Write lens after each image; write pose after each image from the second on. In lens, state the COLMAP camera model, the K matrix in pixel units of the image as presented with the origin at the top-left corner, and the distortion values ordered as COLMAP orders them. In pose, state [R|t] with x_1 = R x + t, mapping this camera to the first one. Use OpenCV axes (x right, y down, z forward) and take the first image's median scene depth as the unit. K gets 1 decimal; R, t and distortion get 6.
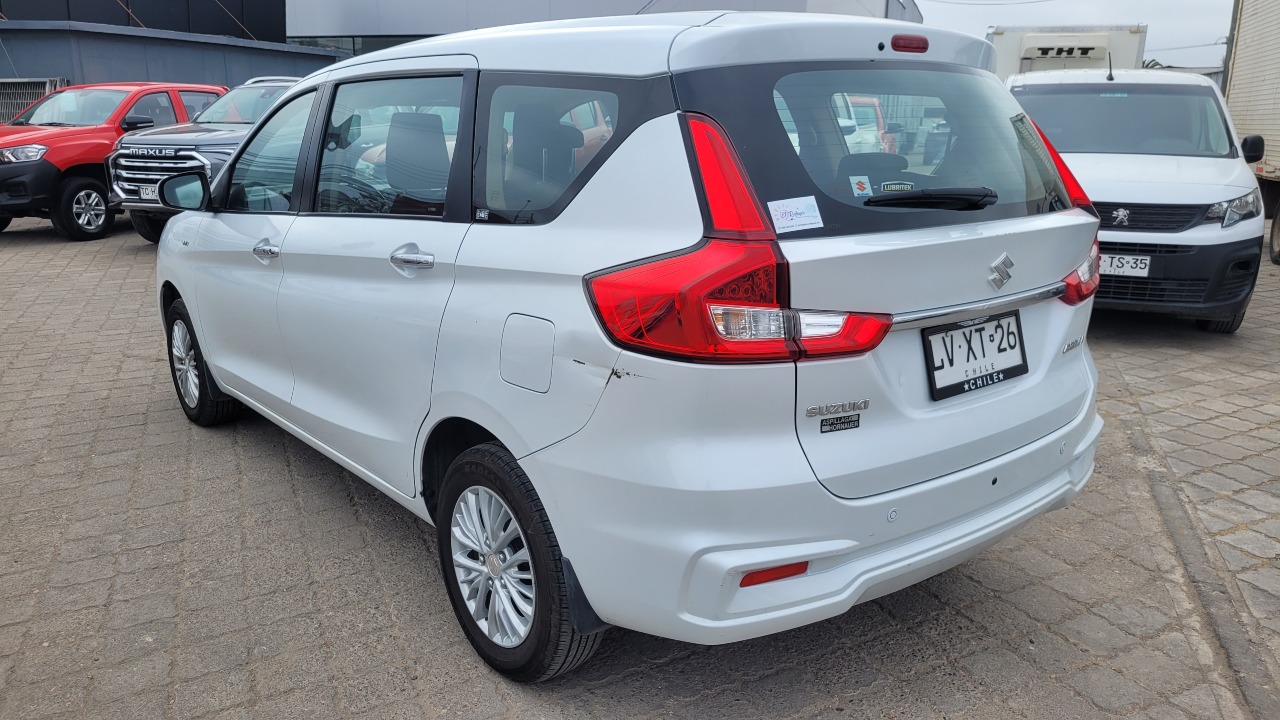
lens RADIAL K [[989.5, 0, 640.0], [0, 989.5, 360.0], [0, 0, 1]] dist [0.006873, -0.013897]
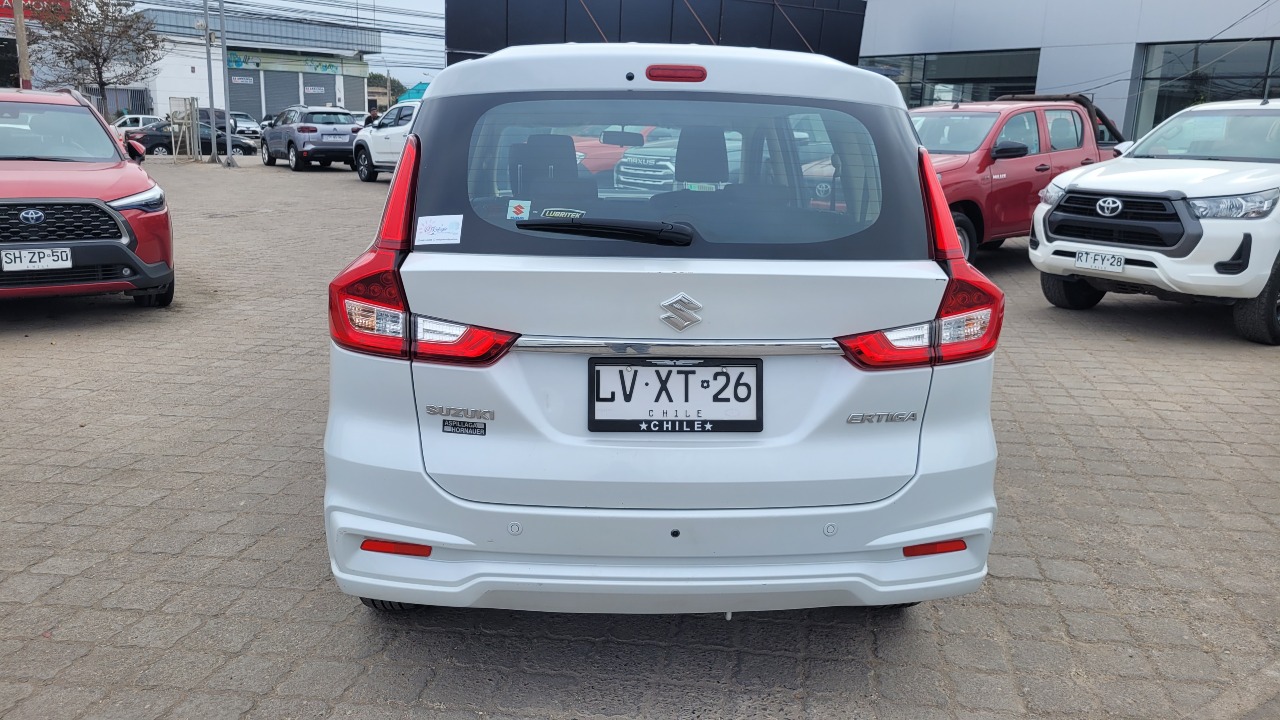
lens RADIAL K [[989.5, 0, 640.0], [0, 989.5, 360.0], [0, 0, 1]] dist [0.006873, -0.013897]
pose [[0.812451, 0.154760, -0.562115, 0.865569], [-0.165137, 0.985728, 0.032709, -0.068067], [0.559154, 0.066251, 0.826412, 0.196463]]
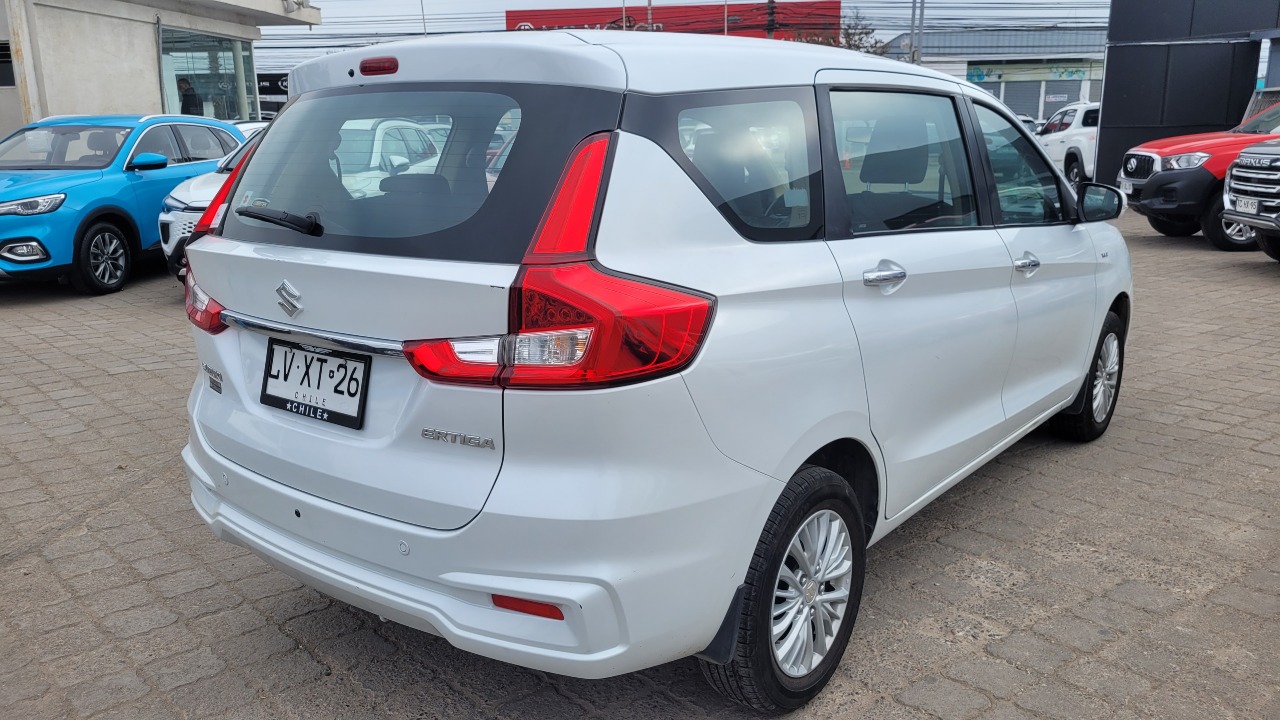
lens RADIAL K [[978.2, 0, 640.0], [0, 978.2, 360.0], [0, 0, 1]] dist [0.054056, -0.002534]
pose [[0.207220, 0.215431, -0.954279, 1.369621], [-0.220549, 0.960628, 0.168973, -0.270815], [0.953110, 0.175451, 0.246574, 1.093221]]
